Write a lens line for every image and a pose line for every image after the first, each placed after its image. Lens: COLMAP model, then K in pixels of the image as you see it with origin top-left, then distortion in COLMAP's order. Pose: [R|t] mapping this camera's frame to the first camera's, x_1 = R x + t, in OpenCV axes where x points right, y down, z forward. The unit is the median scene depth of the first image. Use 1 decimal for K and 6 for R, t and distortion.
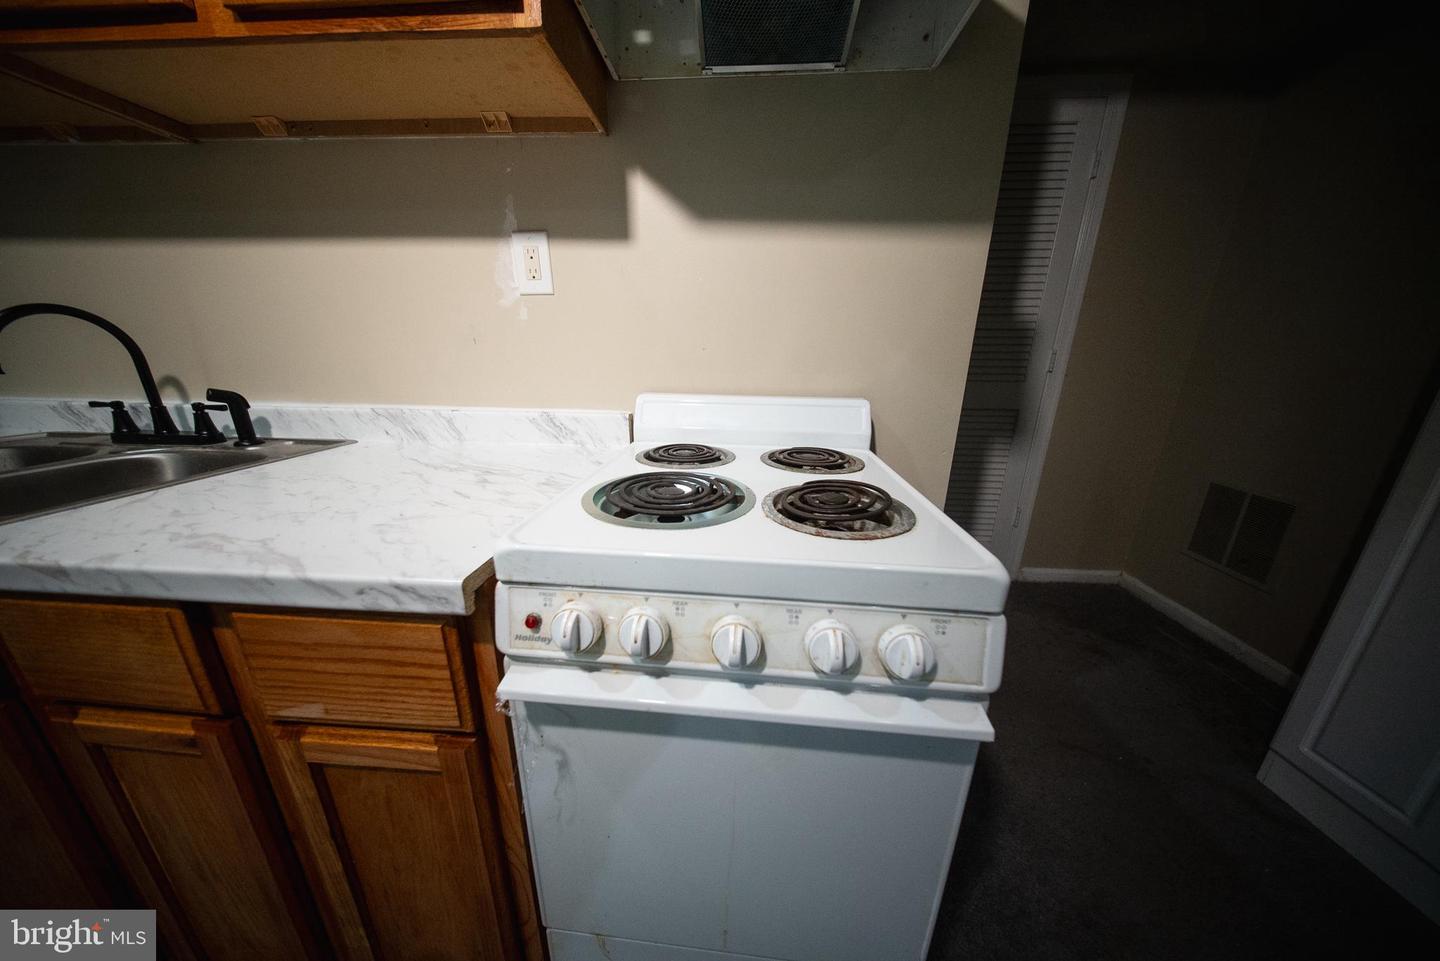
lens RADIAL K [[421.8, 0, 719.4], [0, 421.8, 476.1], [0, 0, 1]] dist [0.003591, -0.002648]
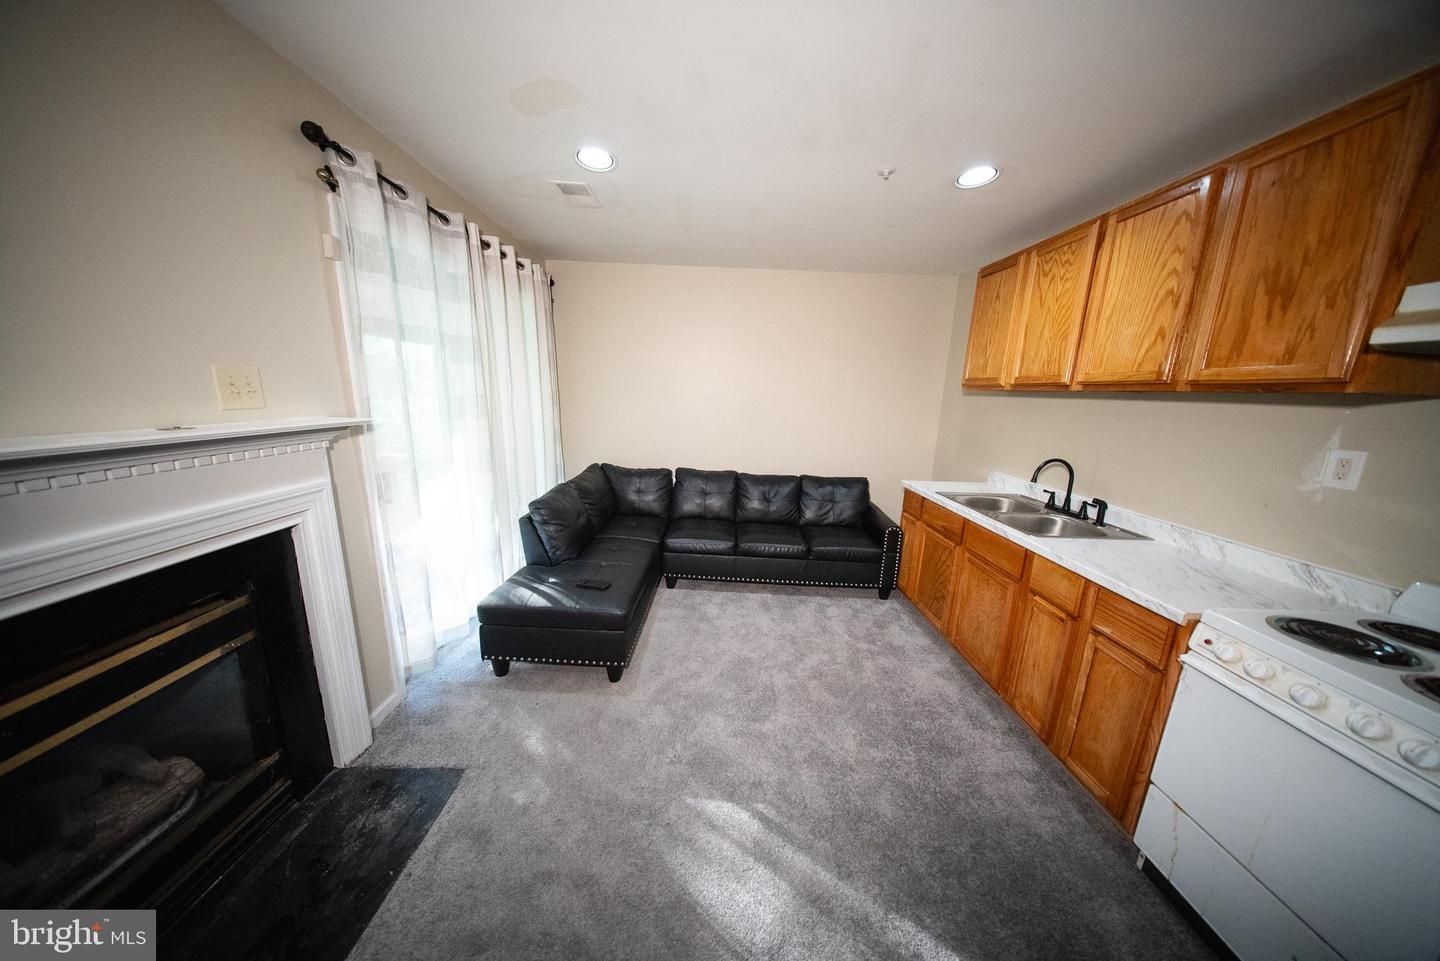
lens RADIAL K [[421.8, 0, 717.6], [0, 421.8, 480.7], [0, 0, 1]] dist [0.003591, -0.002648]
pose [[0.073955, 0.192738, -0.978459, 0.900193], [-0.306888, 0.937933, 0.161559, -0.045175], [0.948868, 0.288329, 0.128514, -1.335369]]
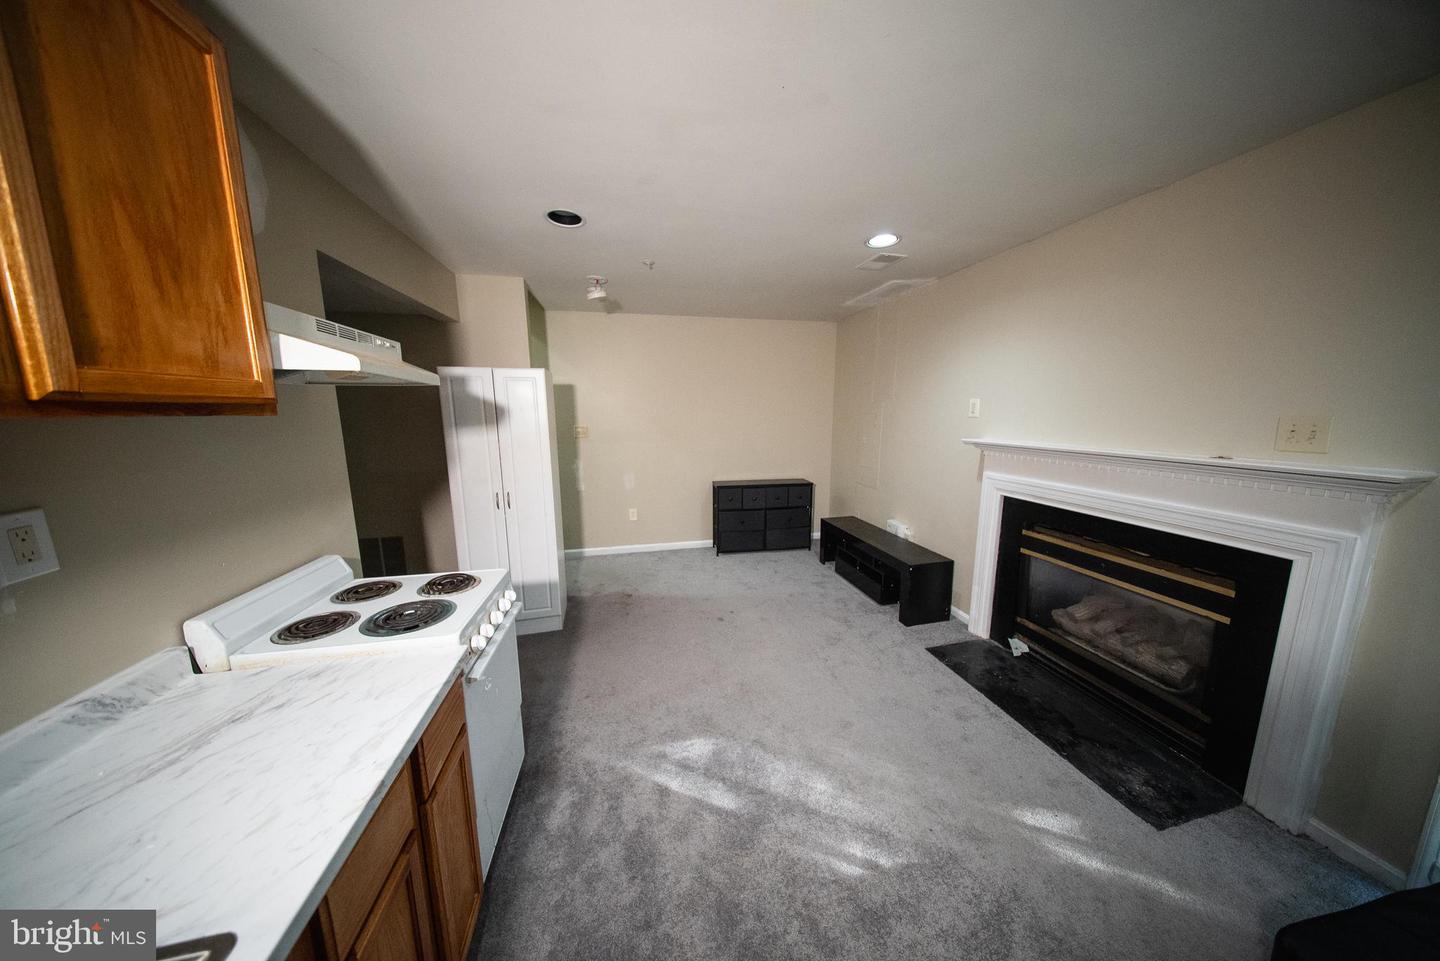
lens RADIAL K [[421.8, 0, 716.0], [0, 421.8, 475.7], [0, 0, 1]] dist [0.003591, -0.002648]
pose [[-0.278853, -0.162943, 0.946409, -1.749335], [0.268259, 0.933053, 0.239684, -0.510850], [-0.922105, 0.320719, -0.216474, -0.142393]]
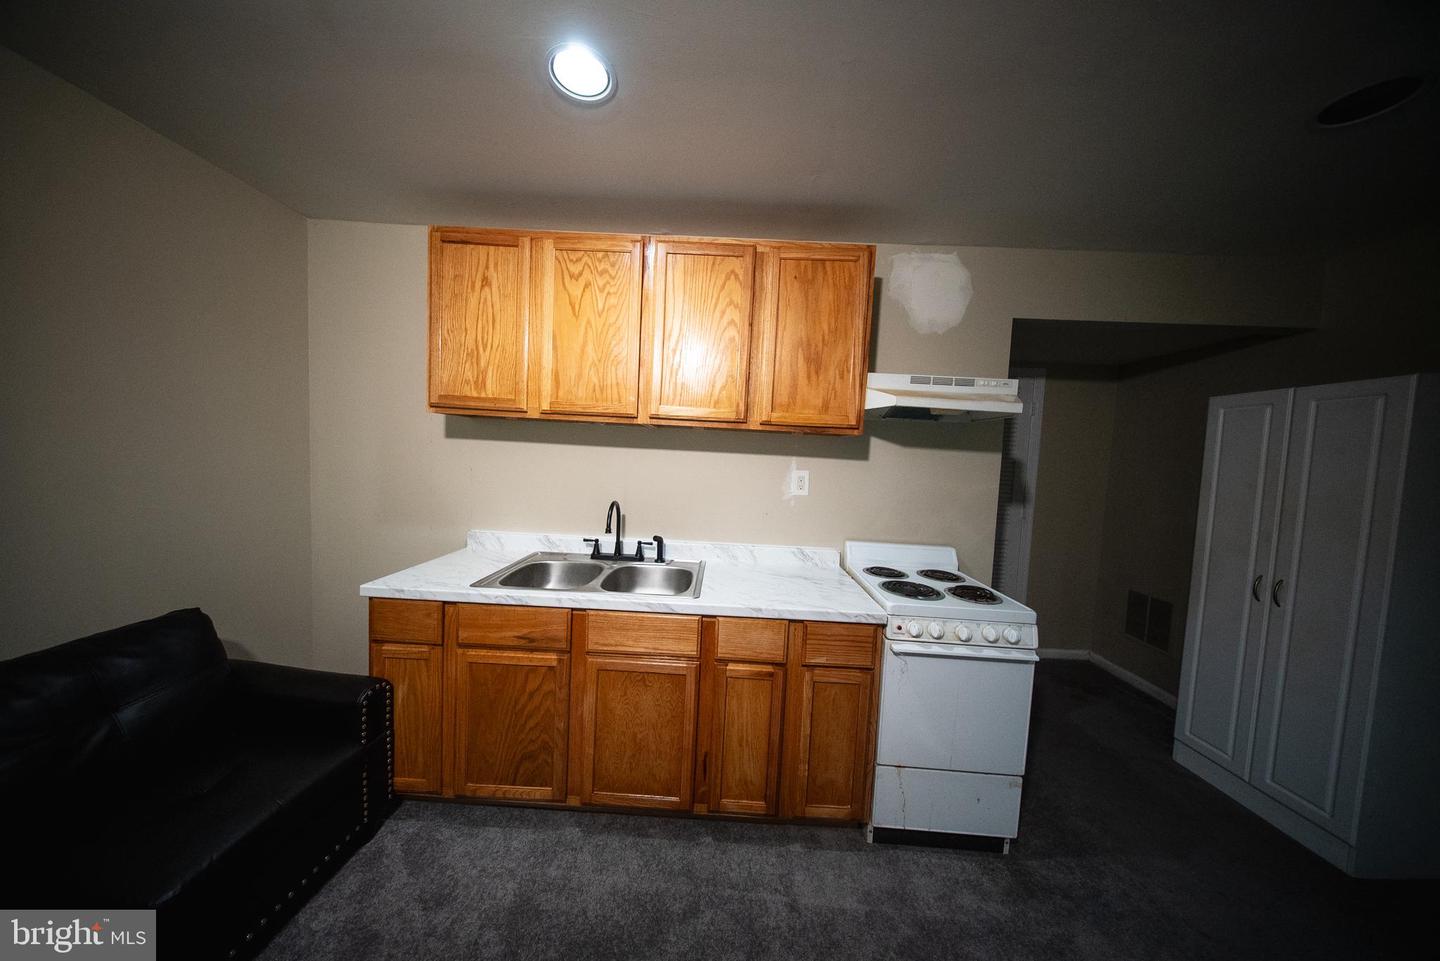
lens RADIAL K [[421.8, 0, 717.2], [0, 421.8, 479.7], [0, 0, 1]] dist [0.003591, -0.002648]
pose [[0.998619, 0.028255, 0.044284, -1.088416], [-0.017728, 0.974836, -0.222217, -0.015658], [-0.049448, 0.221125, 0.973991, -1.287319]]
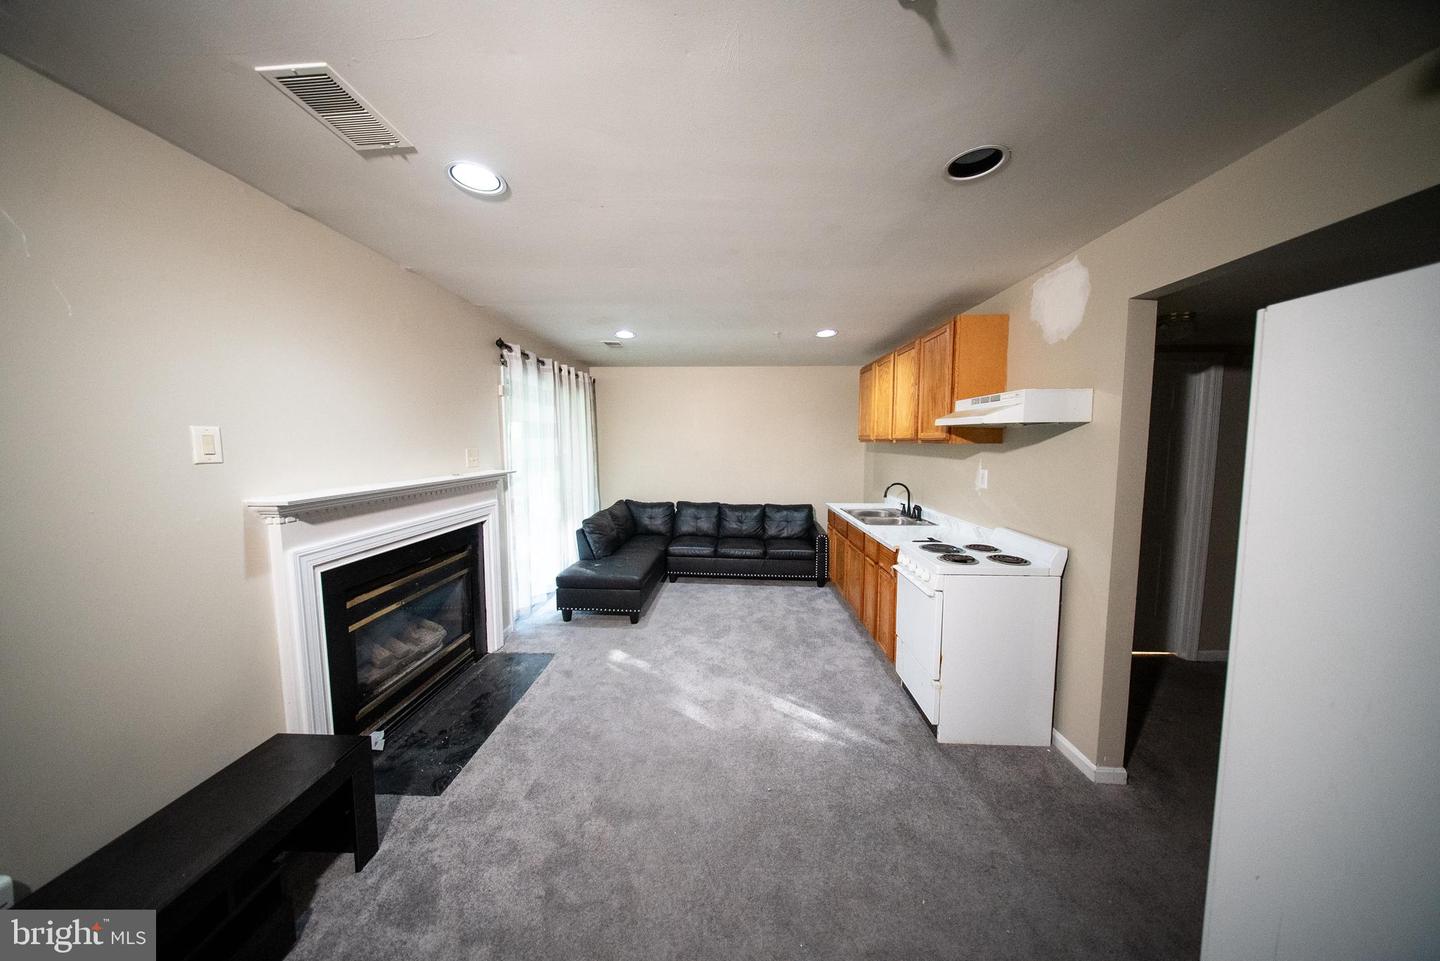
lens RADIAL K [[421.8, 0, 717.0], [0, 421.8, 474.6], [0, 0, 1]] dist [0.003591, -0.002648]
pose [[0.031928, 0.060552, -0.997654, 2.740981], [-0.275401, 0.960056, 0.049456, -0.177163], [0.960799, 0.273176, 0.047329, -1.060635]]
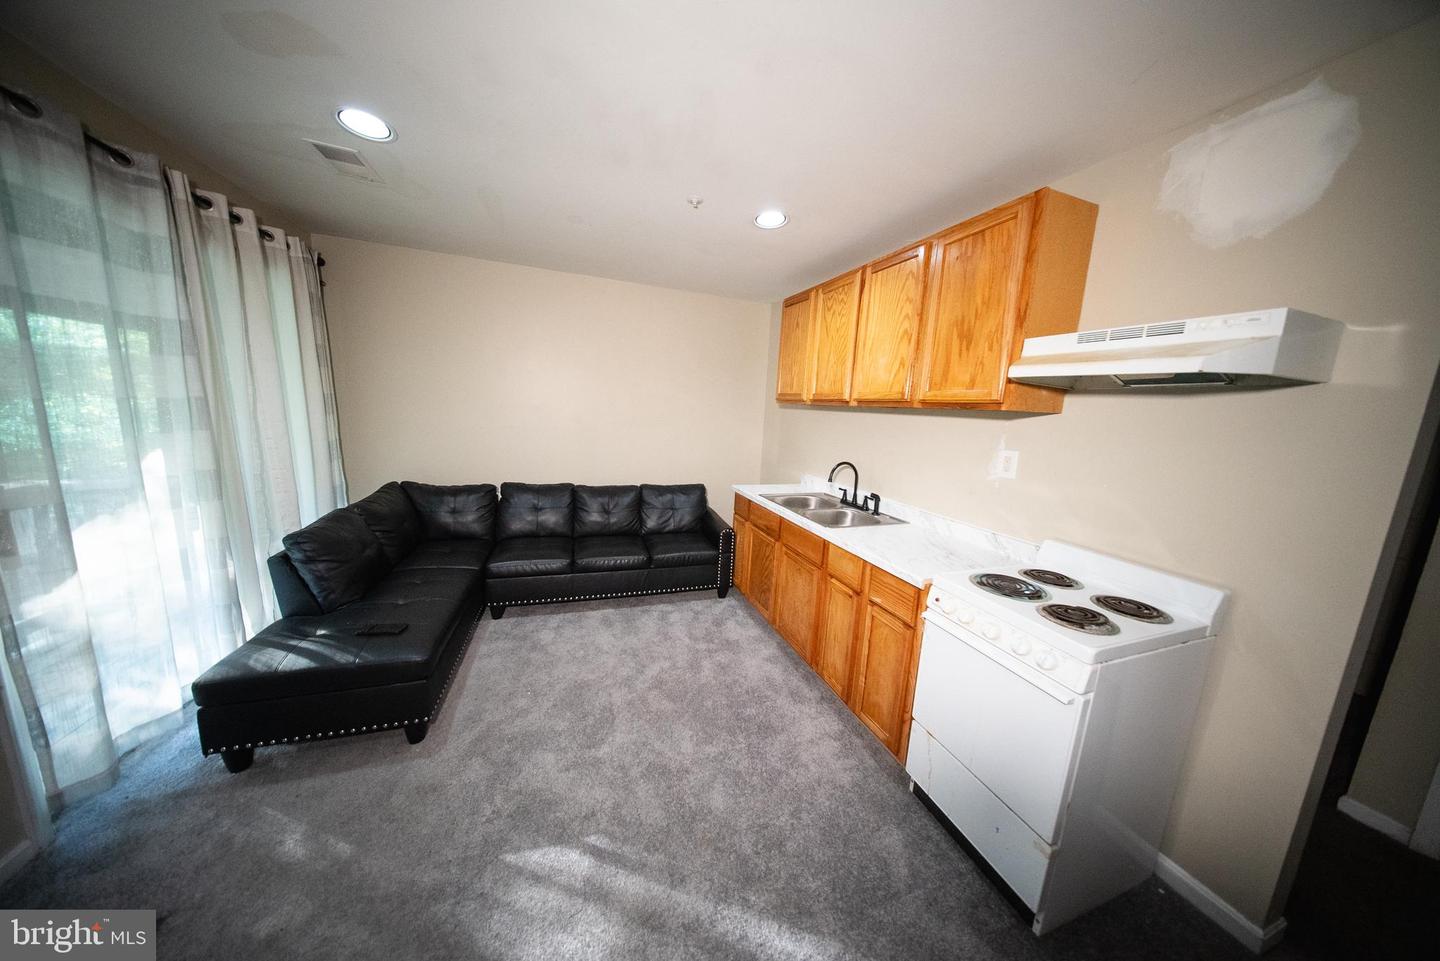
lens RADIAL K [[421.8, 0, 718.2], [0, 421.8, 476.7], [0, 0, 1]] dist [0.003591, -0.002648]
pose [[0.408108, 0.152875, -0.900043, 0.929558], [-0.296203, 0.954719, 0.027855, -0.094464], [0.863546, 0.255227, 0.434910, -1.203862]]
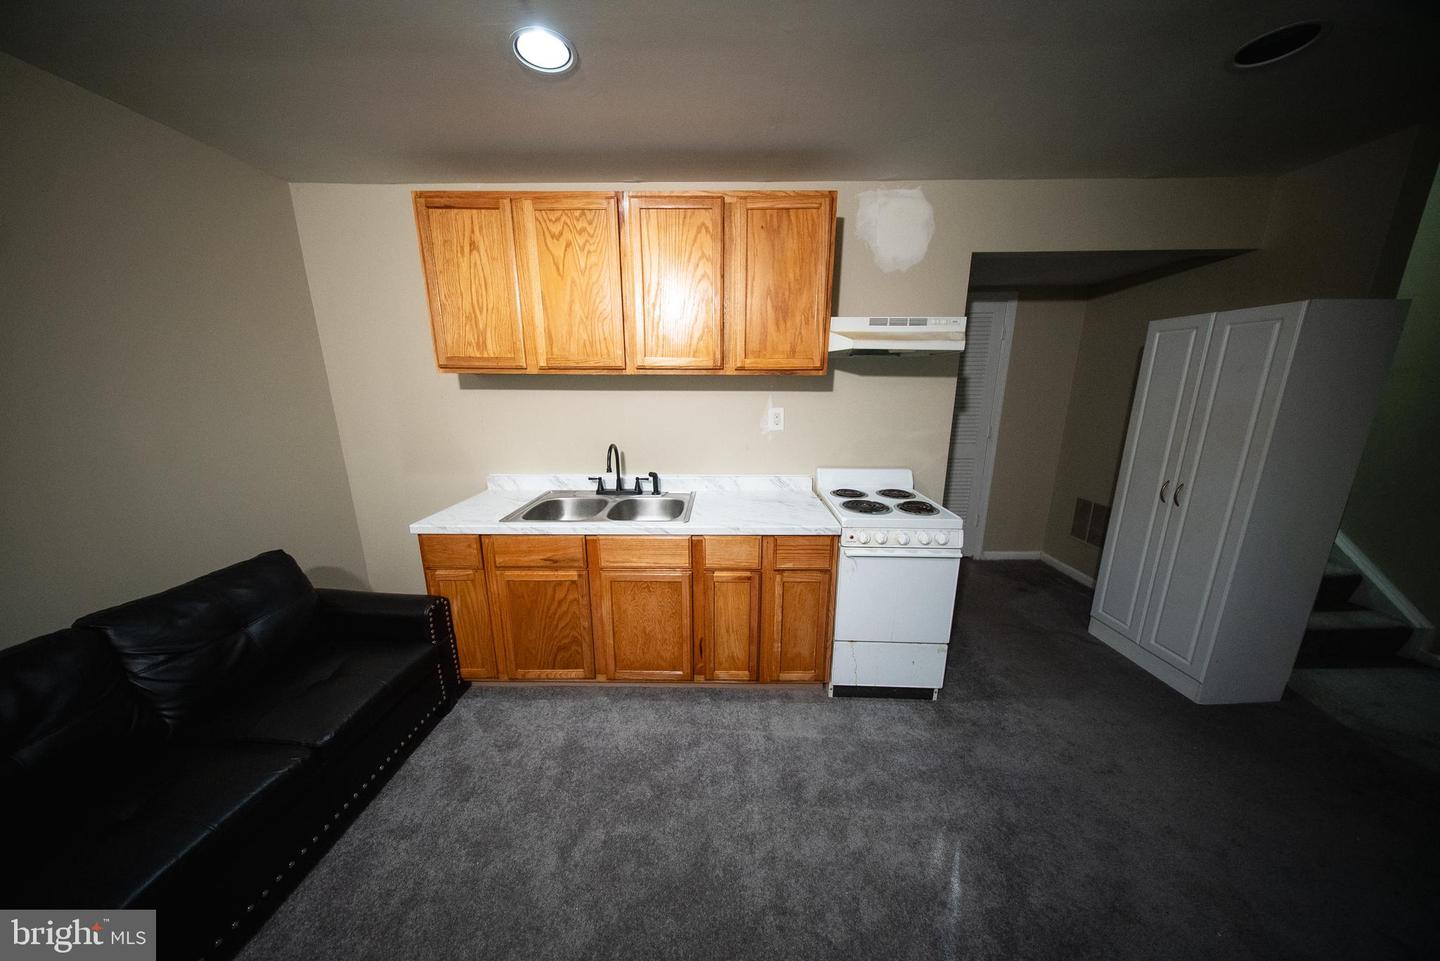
lens RADIAL K [[421.8, 0, 718.8], [0, 421.8, 478.7], [0, 0, 1]] dist [0.003591, -0.002648]
pose [[0.998593, -0.028260, 0.044870, -1.004856], [0.030869, 0.997806, -0.058565, -0.012721], [-0.043116, 0.059868, 0.997275, -1.622872]]
